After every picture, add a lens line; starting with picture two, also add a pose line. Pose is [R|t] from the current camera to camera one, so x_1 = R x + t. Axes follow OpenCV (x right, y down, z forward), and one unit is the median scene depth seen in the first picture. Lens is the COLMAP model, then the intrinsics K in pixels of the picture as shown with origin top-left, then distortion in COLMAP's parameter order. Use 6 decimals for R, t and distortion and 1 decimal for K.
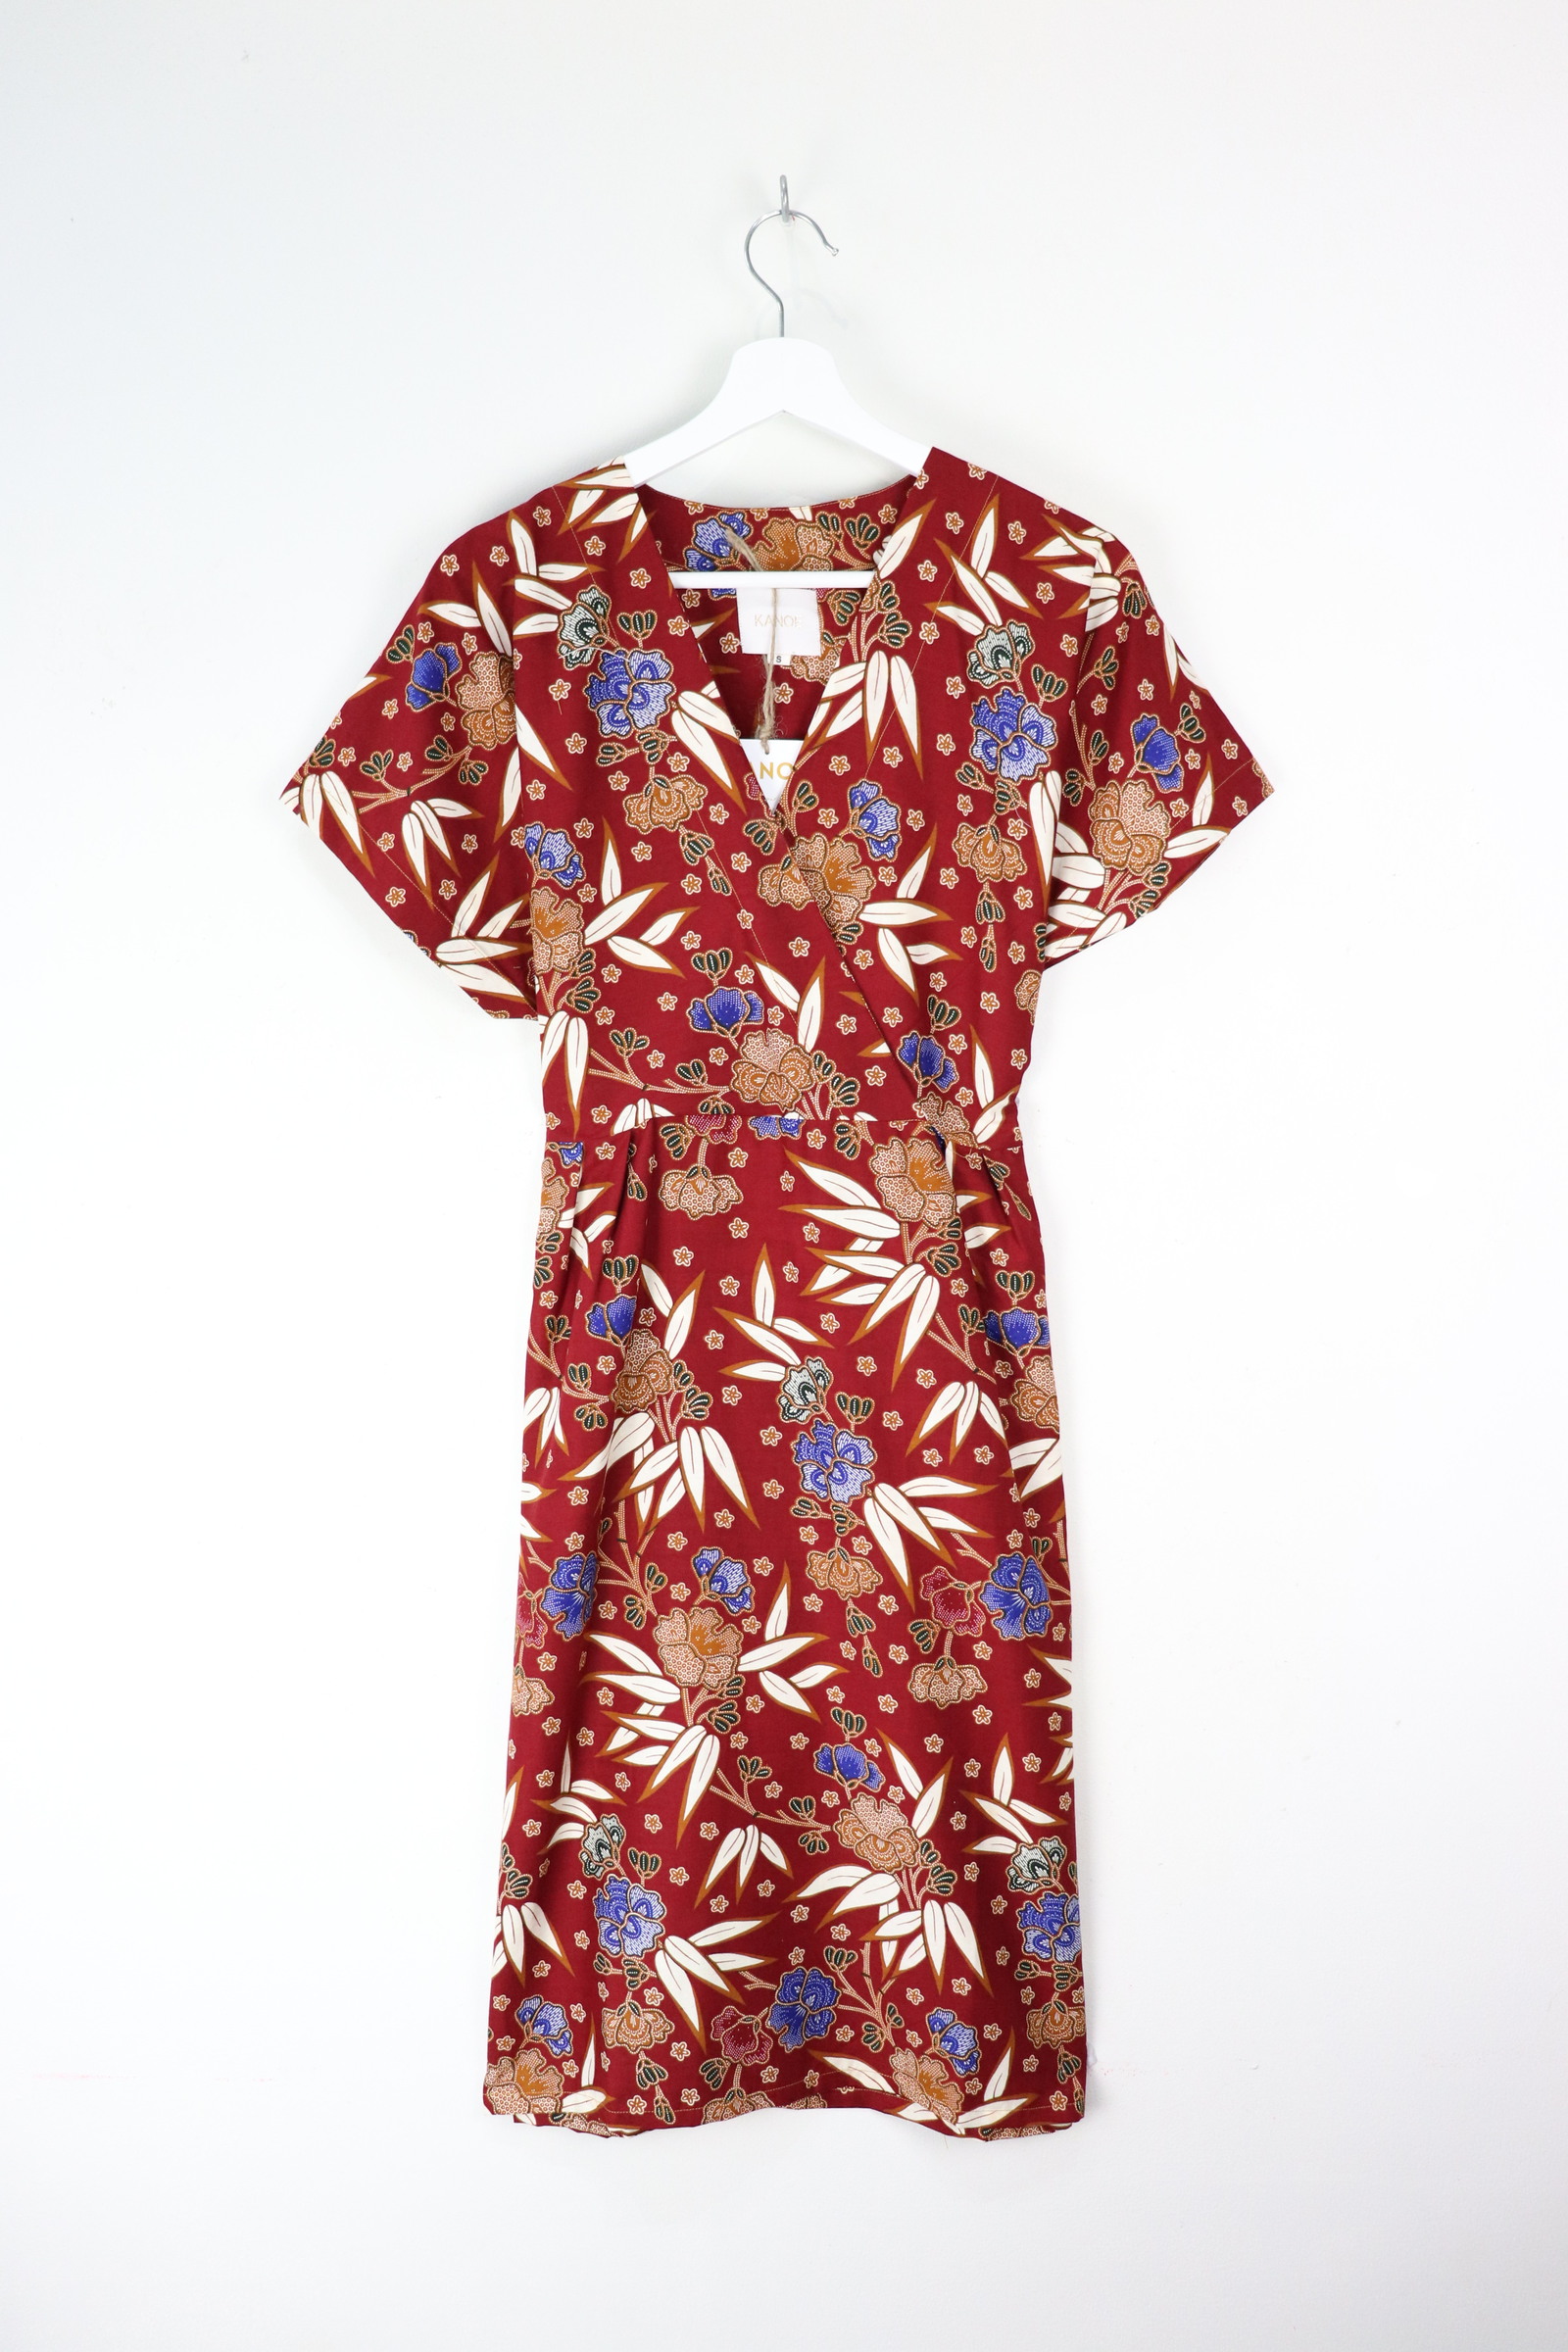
lens RADIAL K [[2062.7, 0, 772.2], [0, 2062.7, 1168.9], [0, 0, 1]] dist [-0.179632, 0.151581]
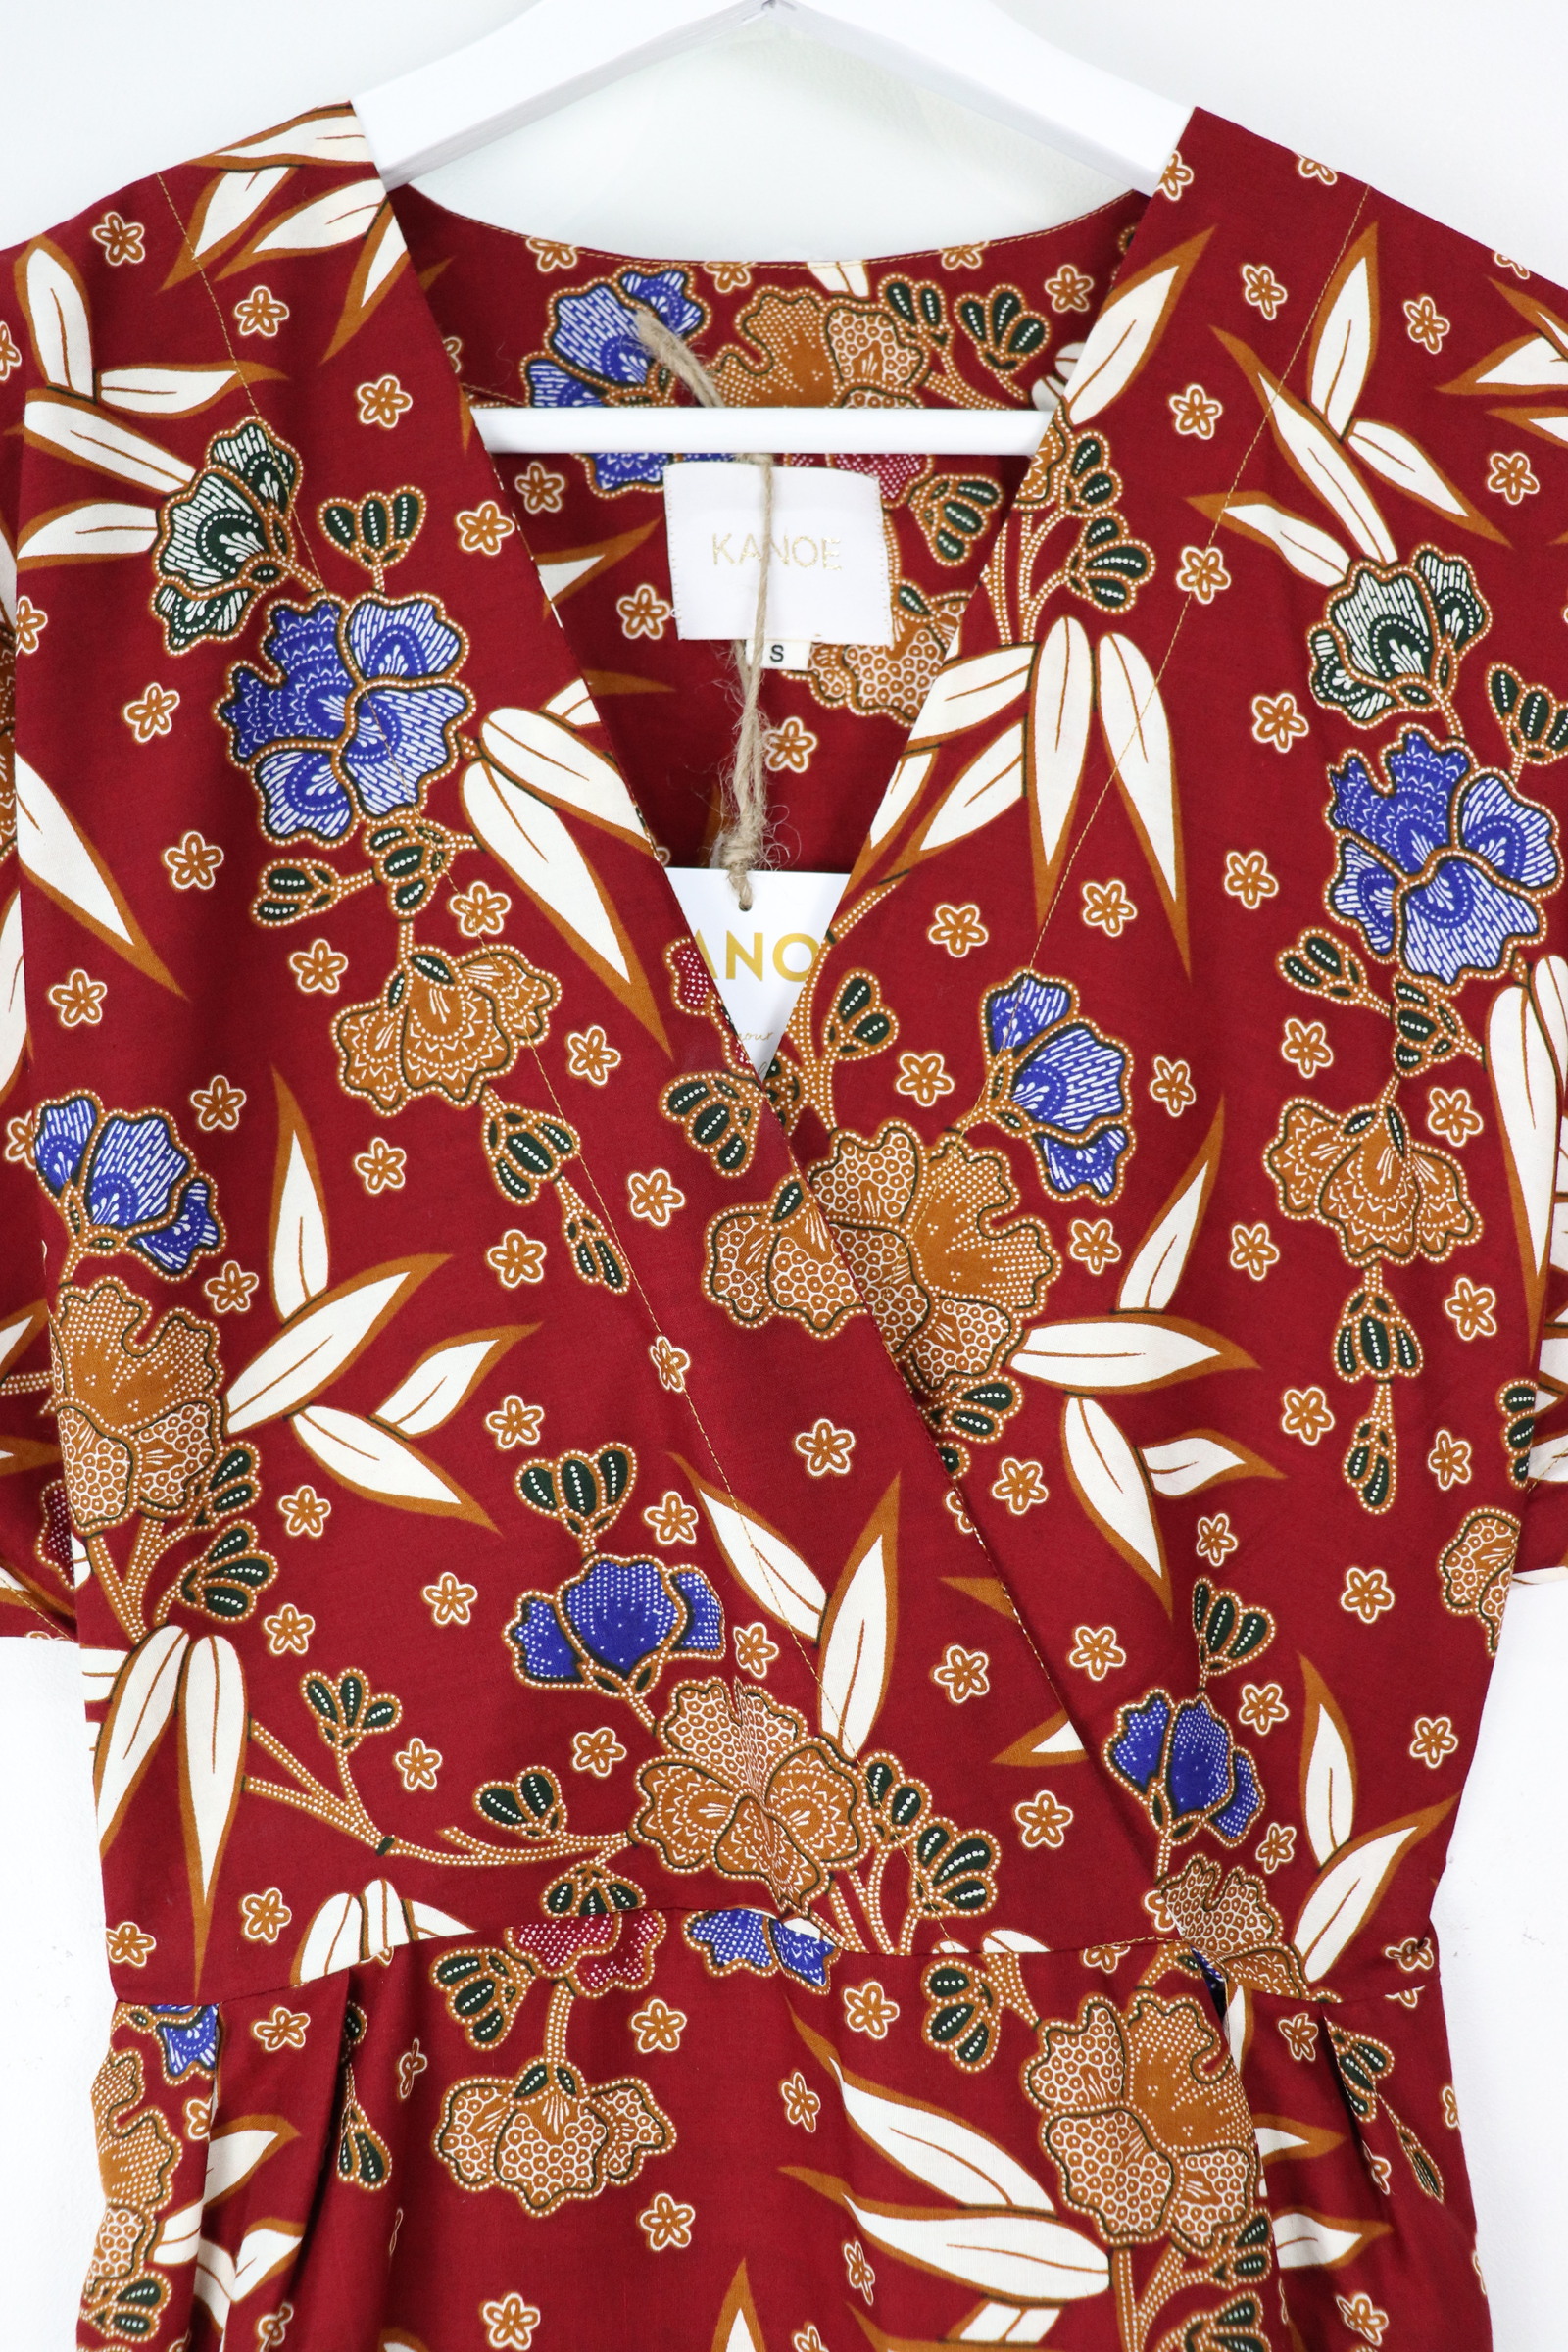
lens RADIAL K [[2068.2, 0, 776.8], [0, 2068.2, 1112.9], [0, 0, 1]] dist [0.828784, 0.149890]
pose [[0.999948, 0.009028, 0.004643, 0.002022], [-0.007954, 0.980887, -0.194418, -0.090810], [-0.006309, 0.194371, 0.980908, 0.619115]]
